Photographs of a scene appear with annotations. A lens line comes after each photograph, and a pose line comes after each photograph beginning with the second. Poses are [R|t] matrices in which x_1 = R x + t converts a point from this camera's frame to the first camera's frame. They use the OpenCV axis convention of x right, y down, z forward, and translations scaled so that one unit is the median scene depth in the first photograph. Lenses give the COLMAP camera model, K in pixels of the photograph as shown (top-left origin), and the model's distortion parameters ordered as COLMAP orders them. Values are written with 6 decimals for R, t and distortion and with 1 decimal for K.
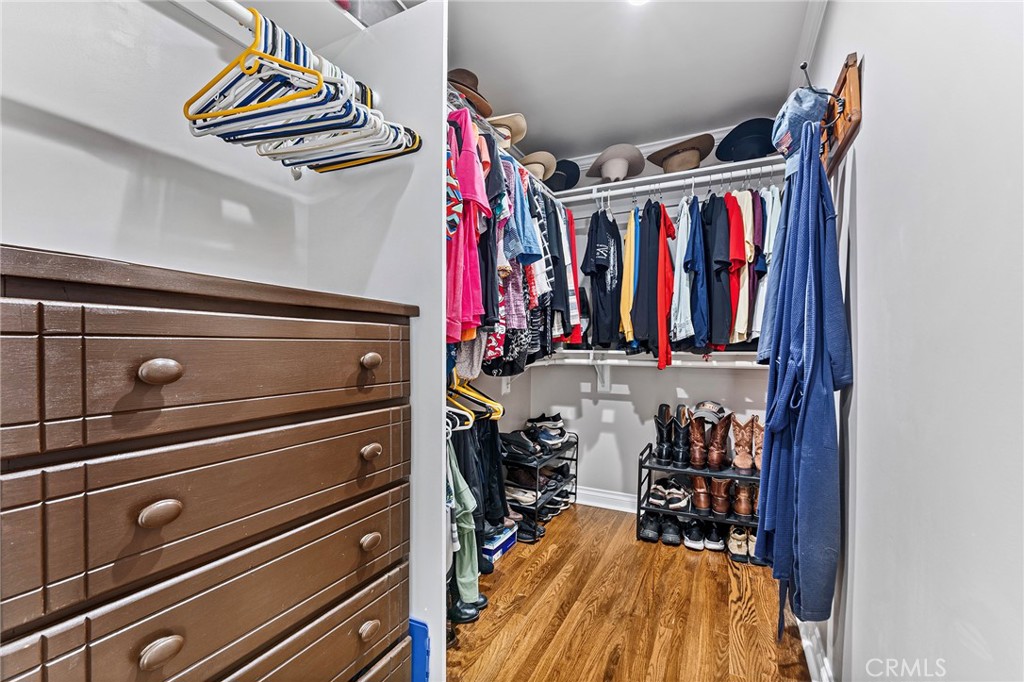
lens RADIAL K [[412.5, 0, 509.1], [0, 412.5, 347.2], [0, 0, 1]] dist [-0.012253, 0.001861]
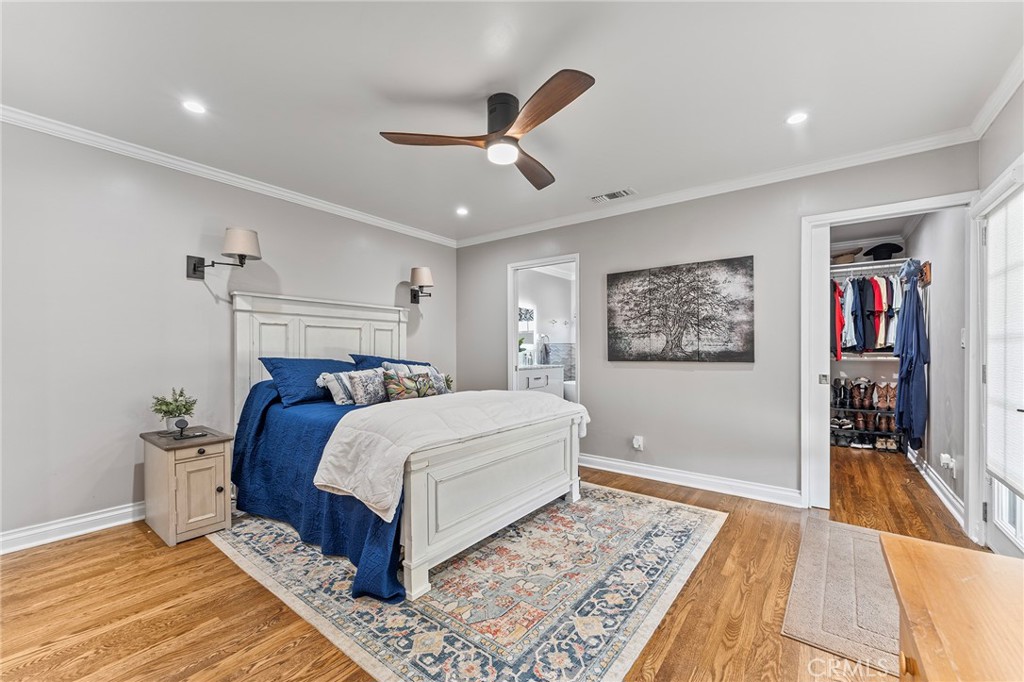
lens RADIAL K [[412.5, 0, 515.2], [0, 412.5, 344.2], [0, 0, 1]] dist [-0.012253, 0.001861]
pose [[0.987525, -0.009584, -0.157173, -0.956090], [0.006887, 0.999820, -0.017695, -0.007347], [0.157314, 0.016392, 0.987413, -1.366916]]
